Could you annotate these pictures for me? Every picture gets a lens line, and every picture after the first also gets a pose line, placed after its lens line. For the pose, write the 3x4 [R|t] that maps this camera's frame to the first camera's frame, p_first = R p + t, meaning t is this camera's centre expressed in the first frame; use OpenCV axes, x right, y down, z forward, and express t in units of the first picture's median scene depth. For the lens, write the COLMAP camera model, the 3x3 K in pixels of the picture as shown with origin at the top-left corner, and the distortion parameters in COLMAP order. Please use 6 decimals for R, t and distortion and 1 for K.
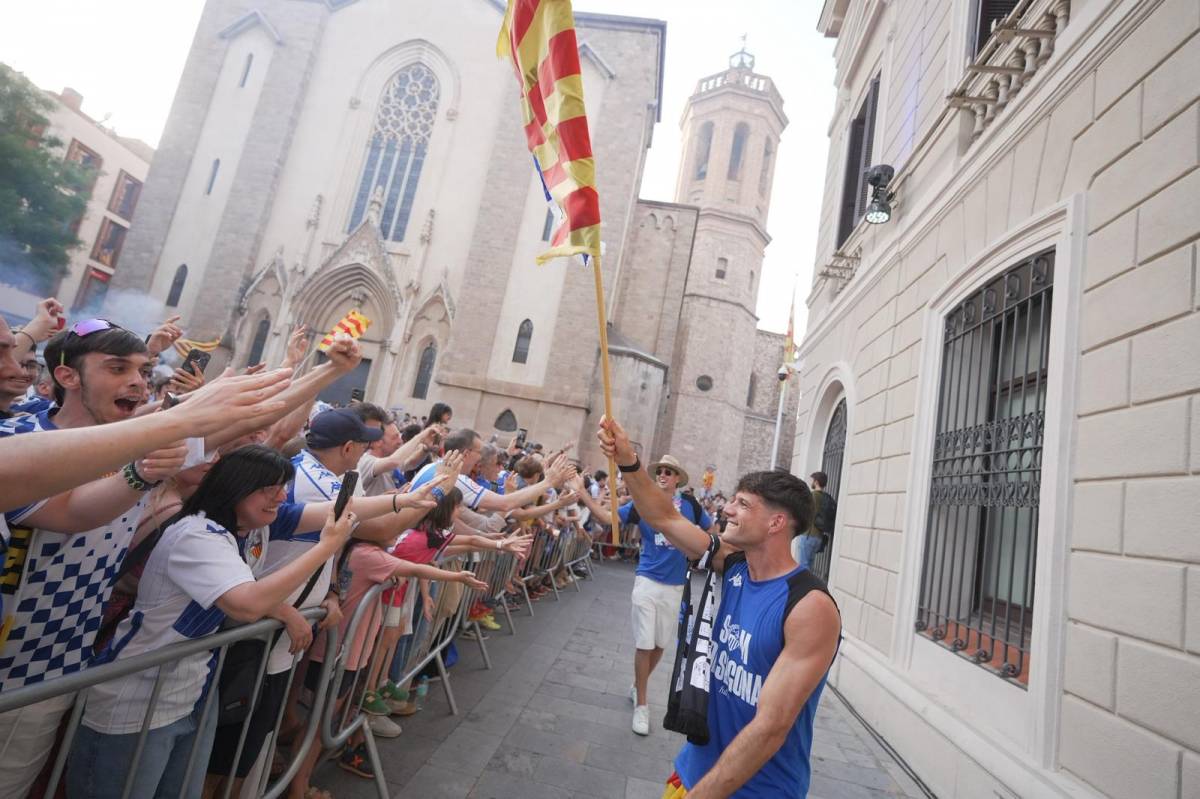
lens RADIAL K [[559.2, 0, 599.8], [0, 559.2, 392.0], [0, 0, 1]] dist [-0.007452, -0.000077]
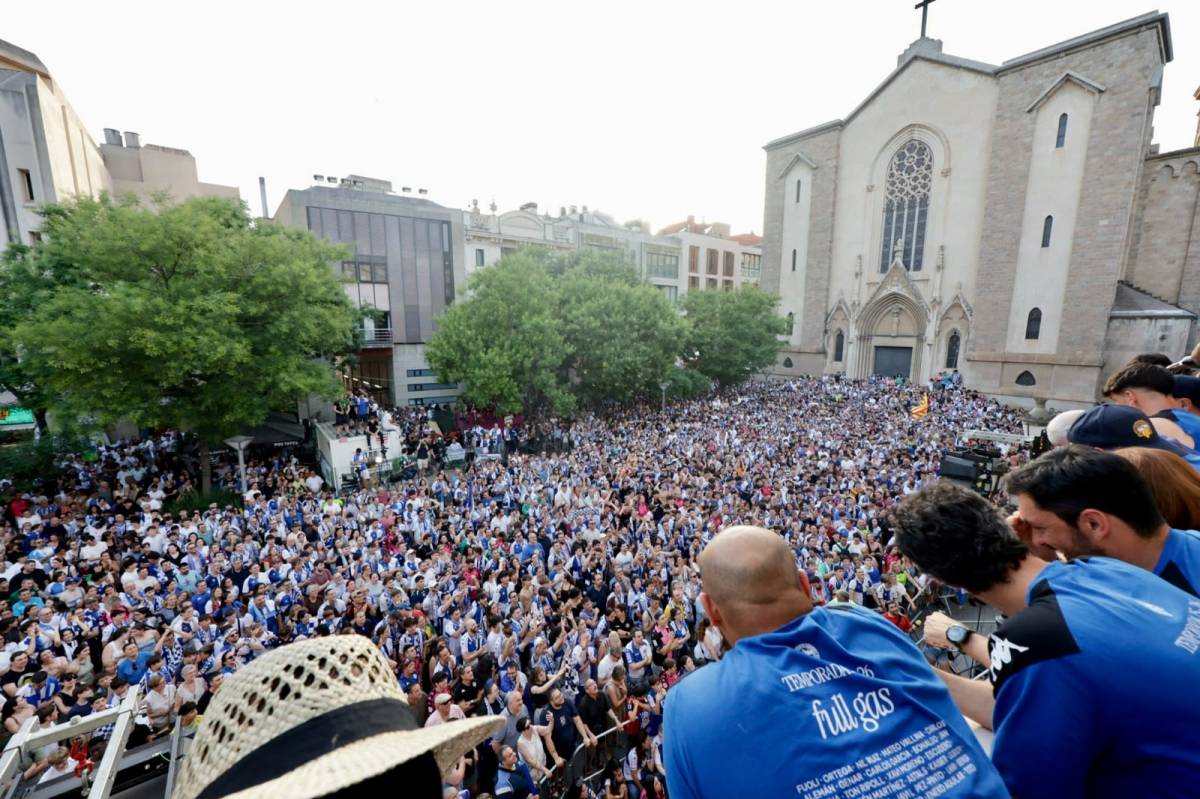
lens RADIAL K [[491.8, 0, 590.7], [0, 491.8, 401.6], [0, 0, 1]] dist [-0.001997, 0.000714]
pose [[0.667168, -0.065566, -0.742016, 0.028830], [0.243333, 0.960656, 0.133903, -0.333184], [0.704042, -0.269893, 0.656873, -0.683920]]
